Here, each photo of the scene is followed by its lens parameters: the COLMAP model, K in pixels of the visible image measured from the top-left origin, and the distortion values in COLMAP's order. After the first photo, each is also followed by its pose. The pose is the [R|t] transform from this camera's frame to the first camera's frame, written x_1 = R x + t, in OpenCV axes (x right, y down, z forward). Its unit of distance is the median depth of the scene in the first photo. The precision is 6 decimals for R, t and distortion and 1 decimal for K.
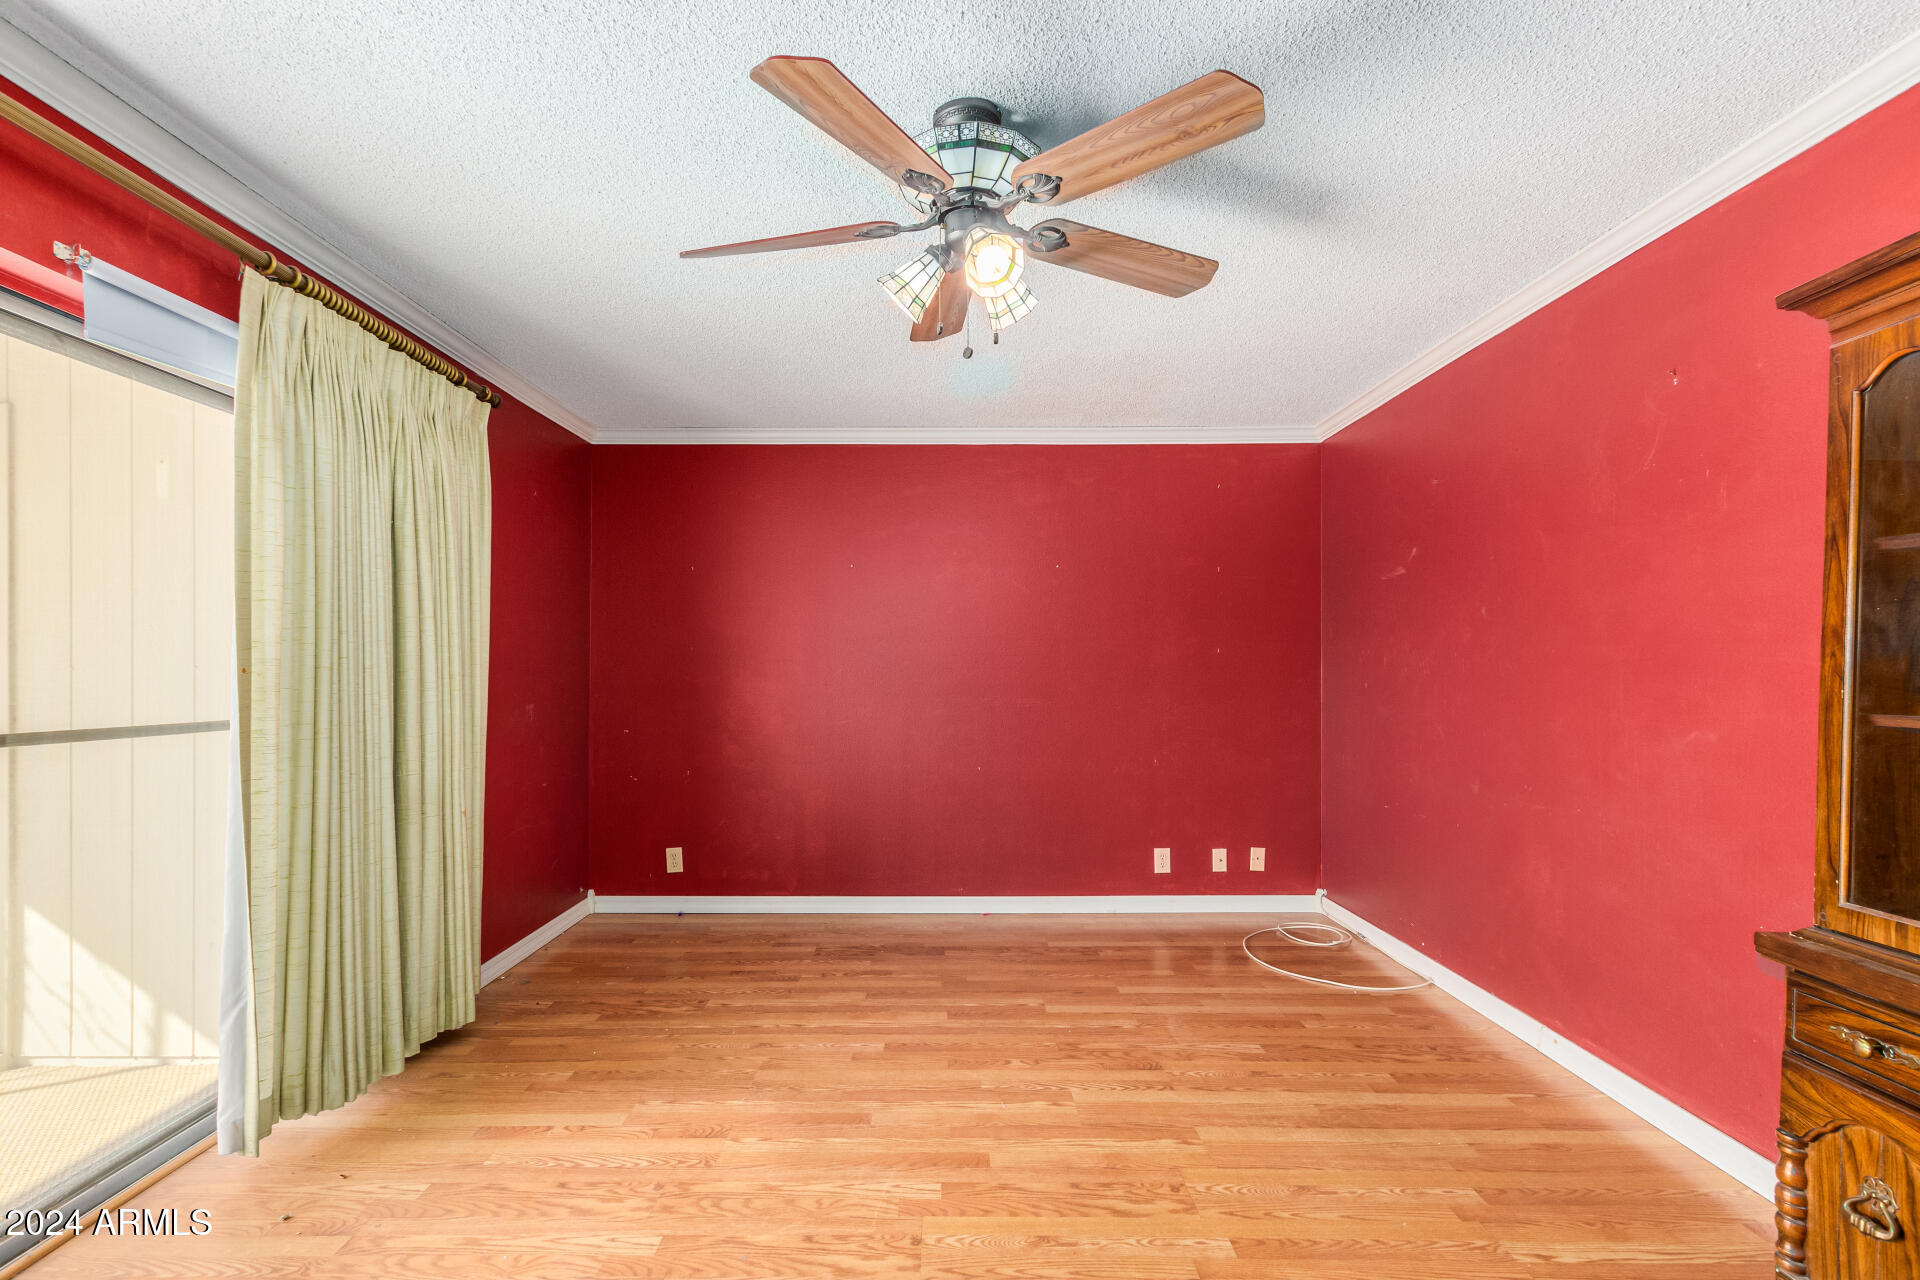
lens RADIAL K [[890.3, 0, 969.3], [0, 890.3, 664.2], [0, 0, 1]] dist [-0.000291, -0.000464]
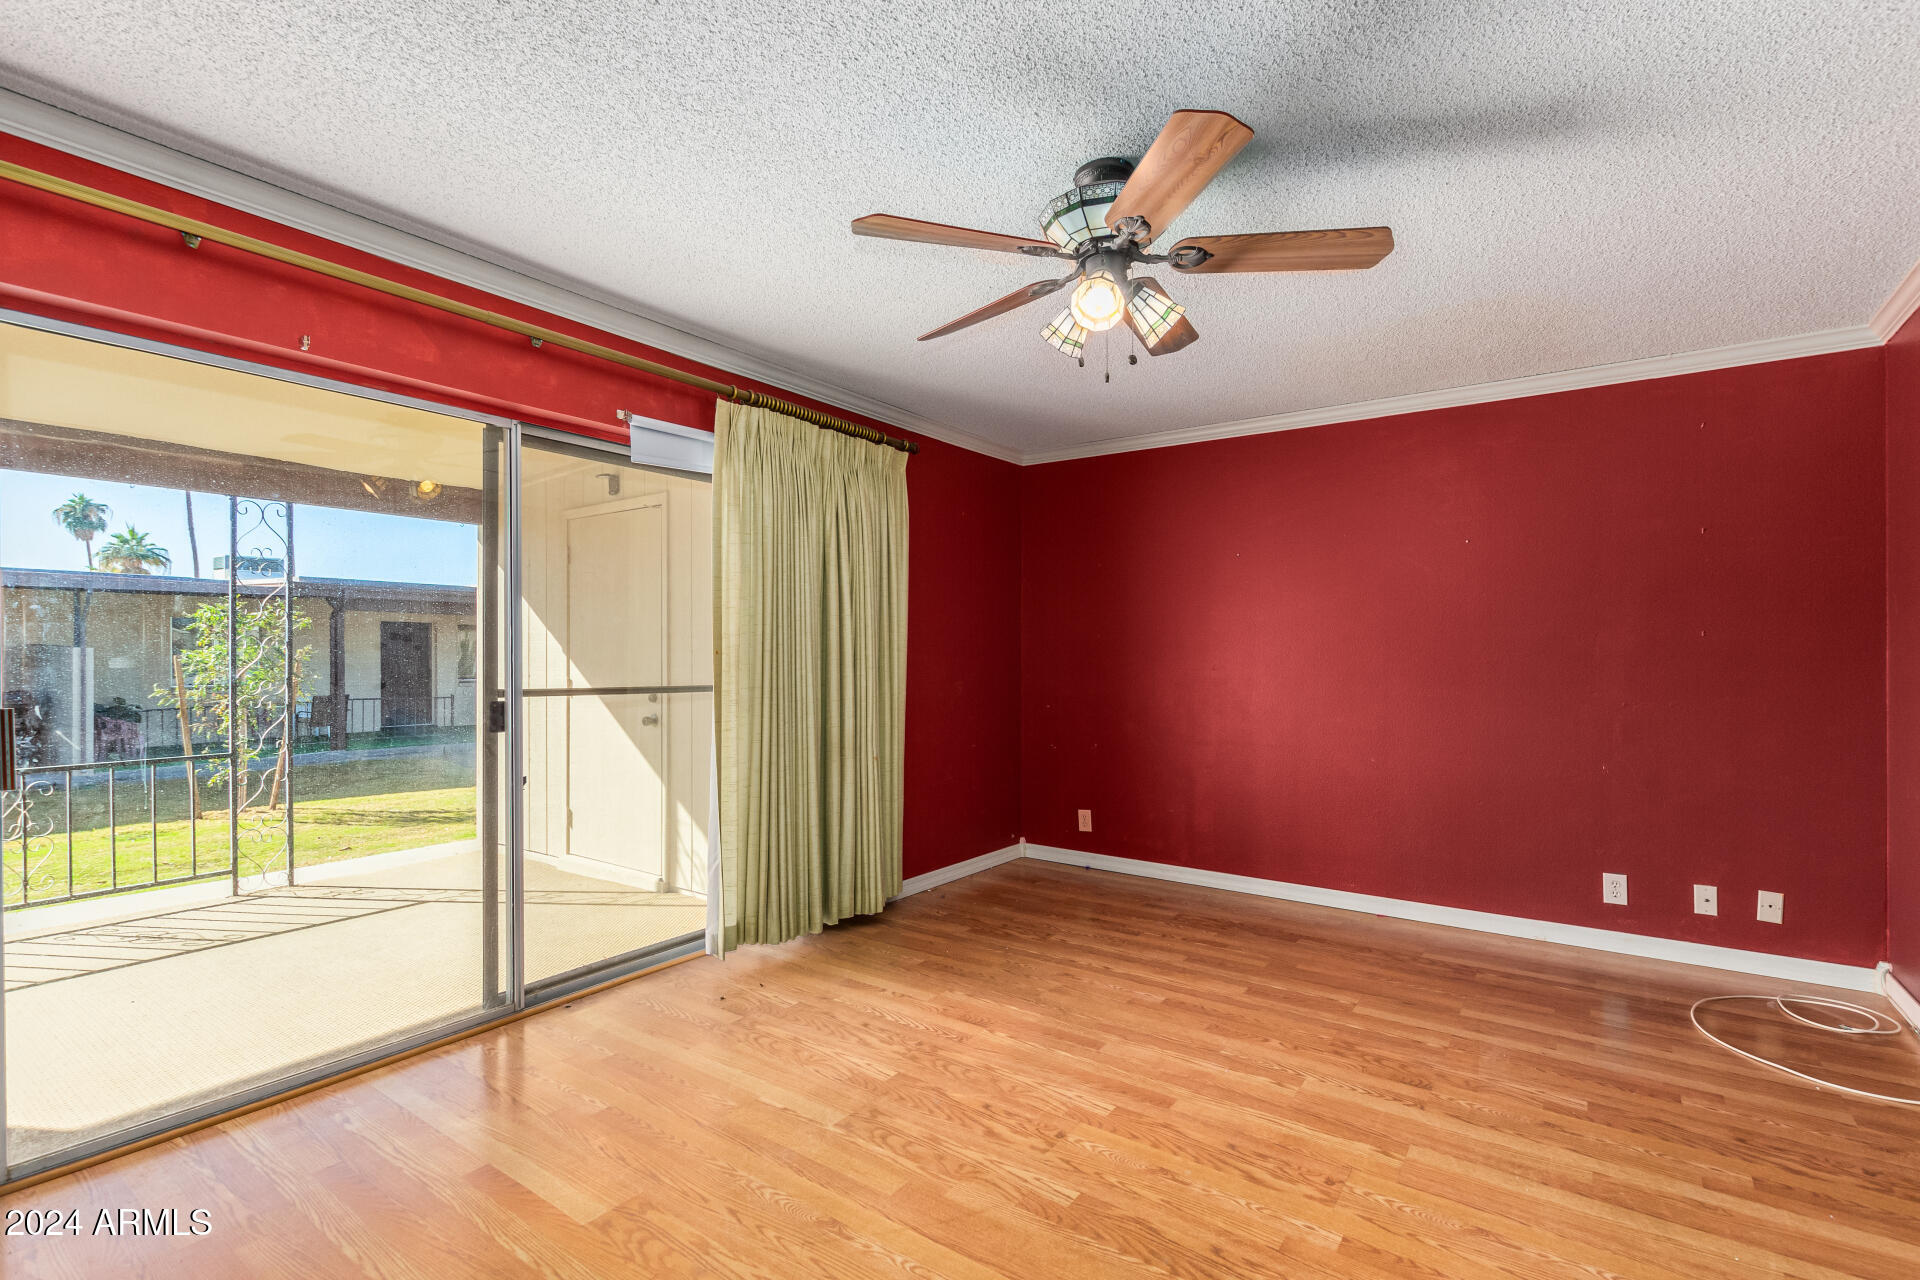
lens RADIAL K [[869.0, 0, 956.5], [0, 869.0, 652.3], [0, 0, 1]] dist [0.007718, -0.007794]
pose [[0.818040, 0.003879, -0.575148, 0.320912], [-0.002485, 0.999992, 0.003211, 0.000340], [0.575155, -0.001198, 0.818043, -0.019012]]
